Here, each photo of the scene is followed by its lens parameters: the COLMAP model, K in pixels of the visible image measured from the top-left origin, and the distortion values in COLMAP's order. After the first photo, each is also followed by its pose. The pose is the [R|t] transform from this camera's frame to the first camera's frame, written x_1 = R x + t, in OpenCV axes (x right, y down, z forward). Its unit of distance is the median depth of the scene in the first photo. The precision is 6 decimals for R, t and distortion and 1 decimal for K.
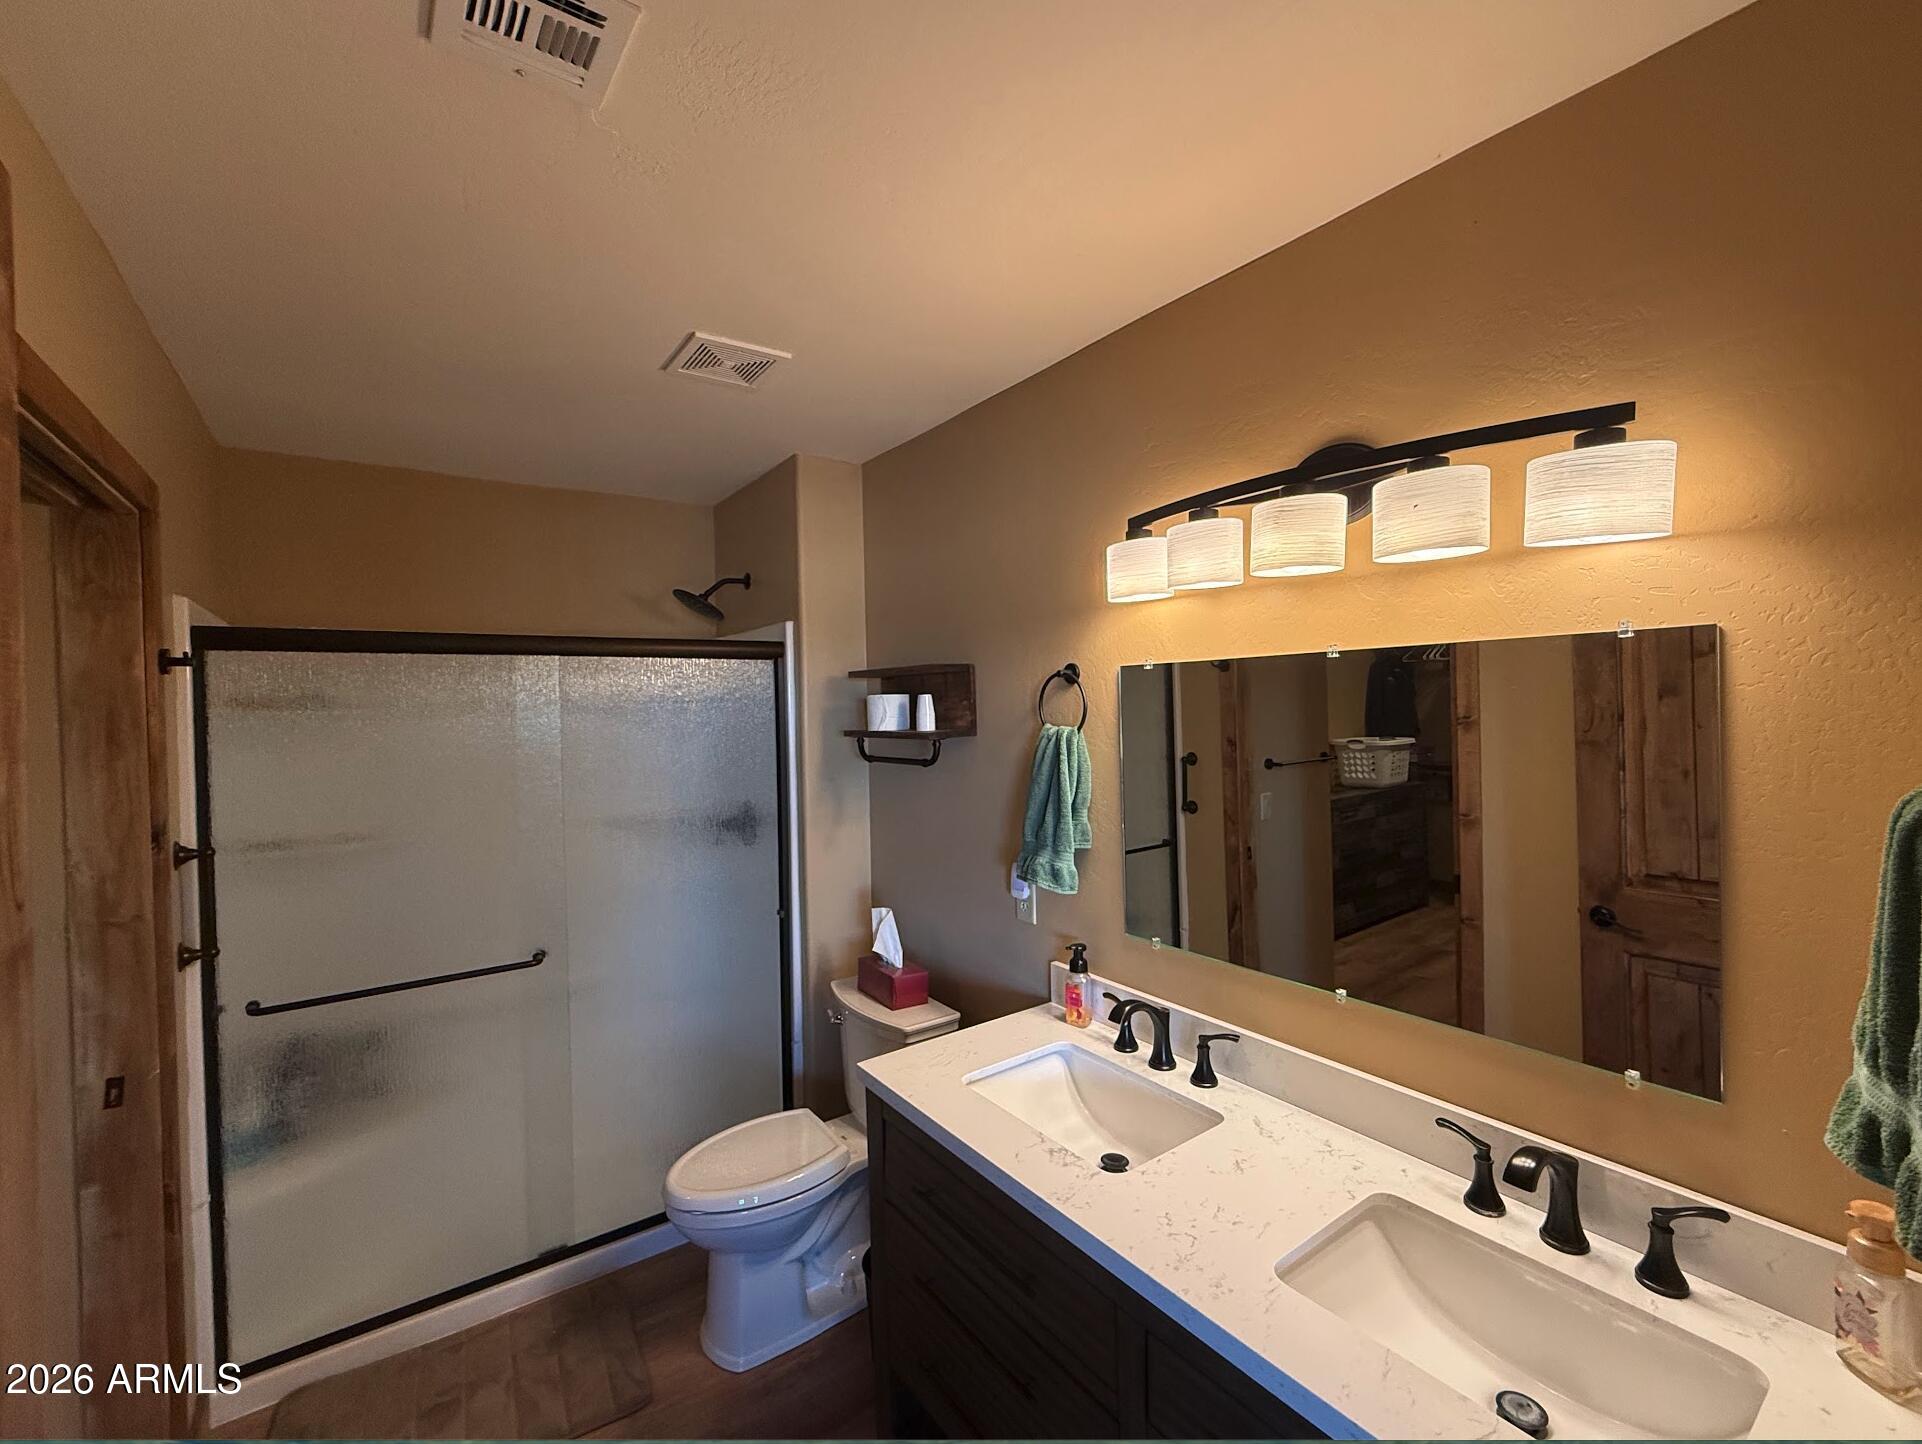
lens RADIAL K [[766.9, 0, 961.3], [0, 766.9, 716.2], [0, 0, 1]] dist [0.000844, -0.000014]
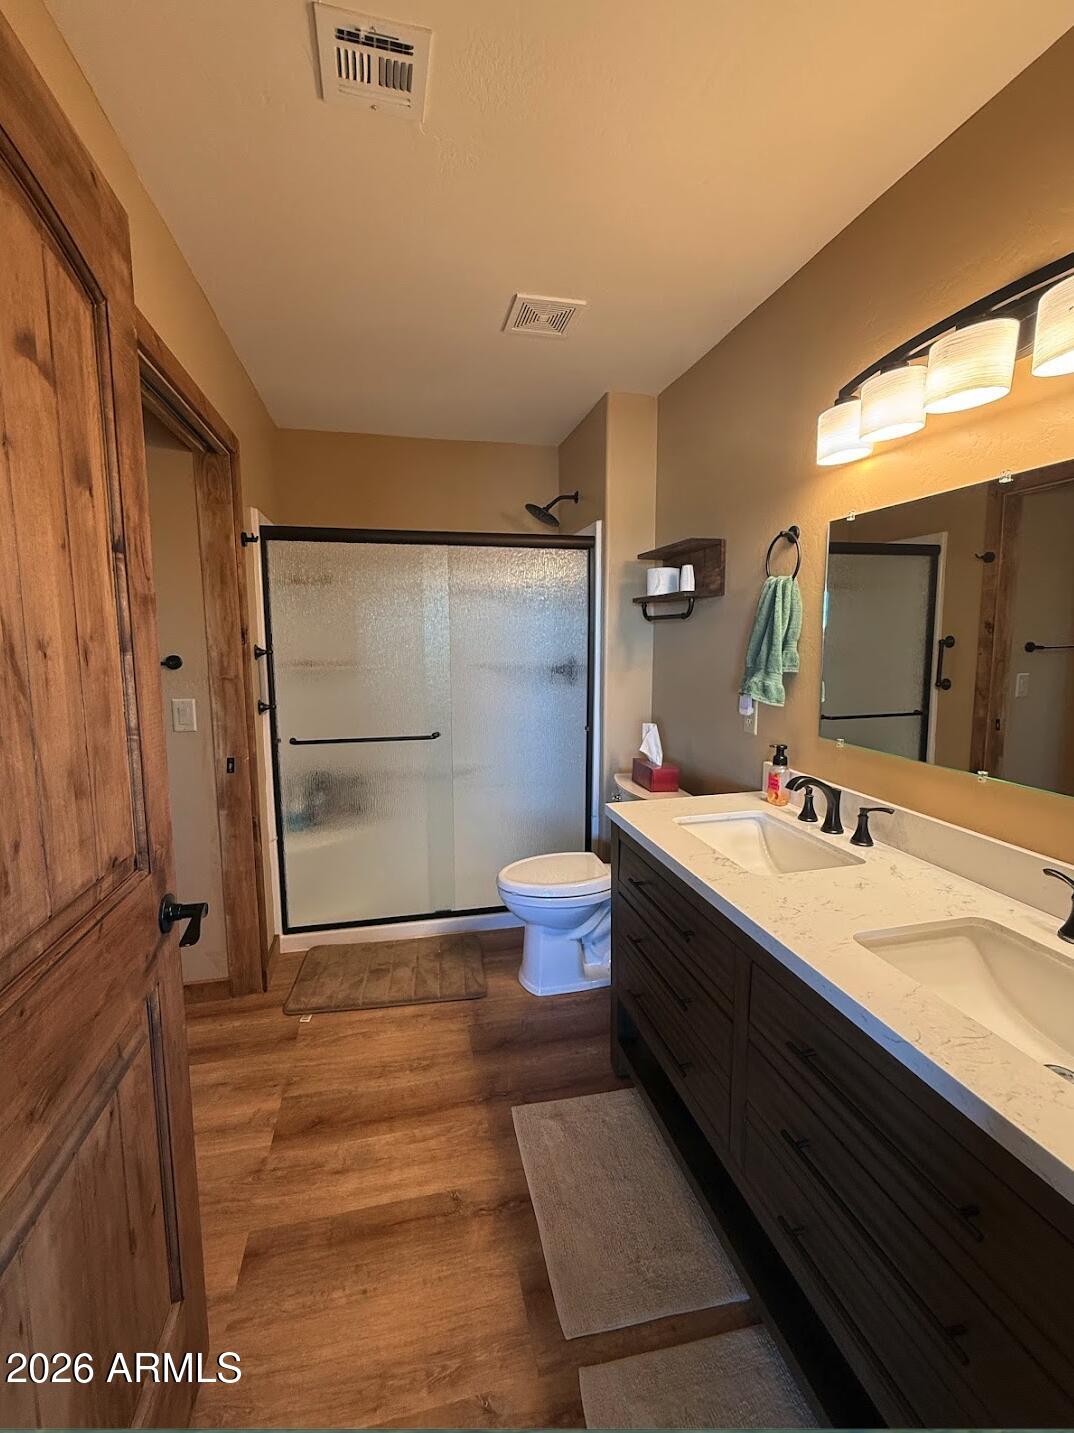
lens RADIAL K [[583.9, 0, 564.3], [0, 583.9, 700.9], [0, 0, 1]] dist [-0.002223, 0.000073]
pose [[0.934316, 0.058311, -0.351643, 0.150643], [-0.021332, 0.993908, 0.108133, 0.122810], [0.355806, -0.093529, 0.929868, -0.040508]]
